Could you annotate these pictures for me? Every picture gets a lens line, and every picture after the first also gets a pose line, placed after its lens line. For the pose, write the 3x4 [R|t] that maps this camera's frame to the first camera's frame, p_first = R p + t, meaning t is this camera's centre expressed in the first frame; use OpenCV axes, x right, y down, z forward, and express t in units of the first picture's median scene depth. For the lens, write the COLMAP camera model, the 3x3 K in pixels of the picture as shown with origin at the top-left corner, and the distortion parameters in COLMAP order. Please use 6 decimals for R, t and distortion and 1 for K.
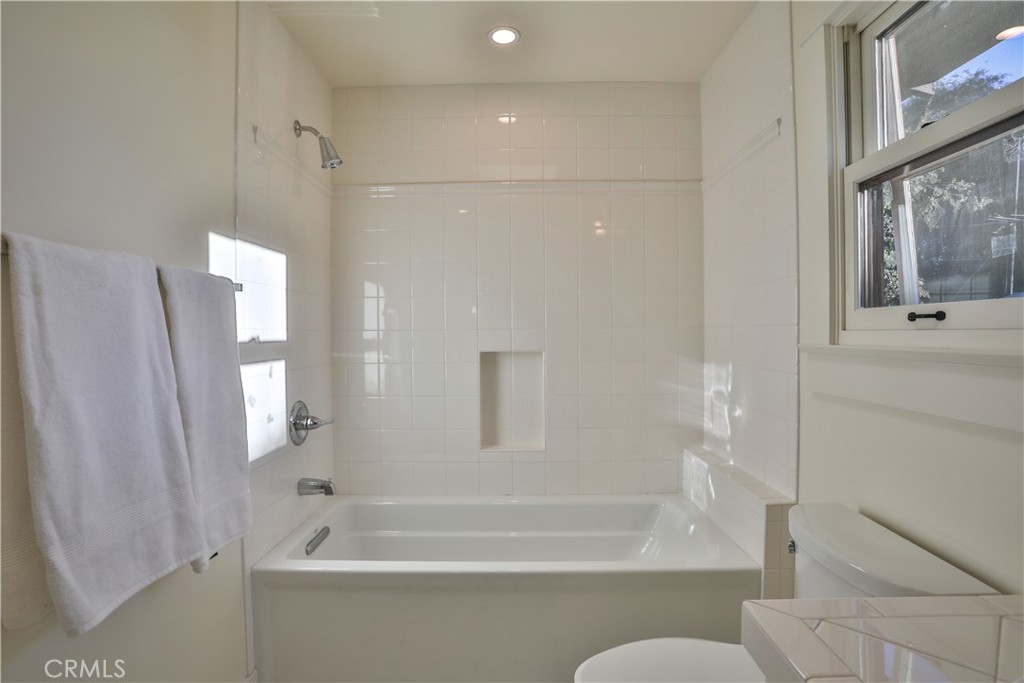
lens RADIAL K [[522.4, 0, 507.2], [0, 522.4, 338.8], [0, 0, 1]] dist [-0.075855, 0.029962]
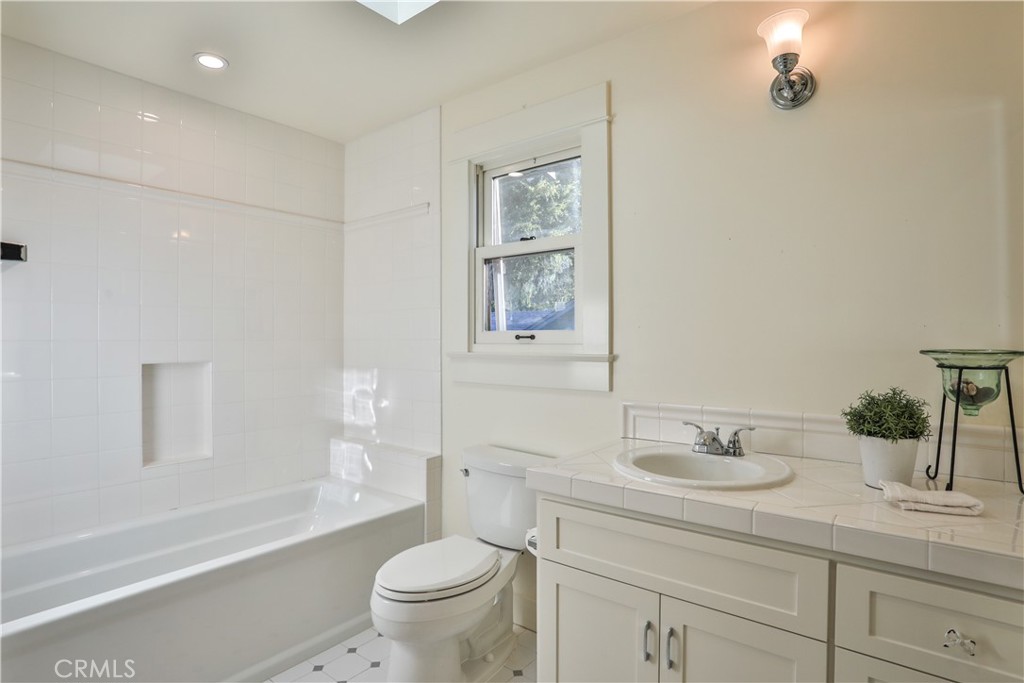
lens RADIAL K [[531.4, 0, 507.6], [0, 531.4, 340.0], [0, 0, 1]] dist [-0.078634, 0.033781]
pose [[0.633575, 0.010278, 0.773613, -0.401985], [0.005535, 0.999826, -0.017816, 0.001664], [-0.773661, 0.015570, 0.633408, -0.129538]]
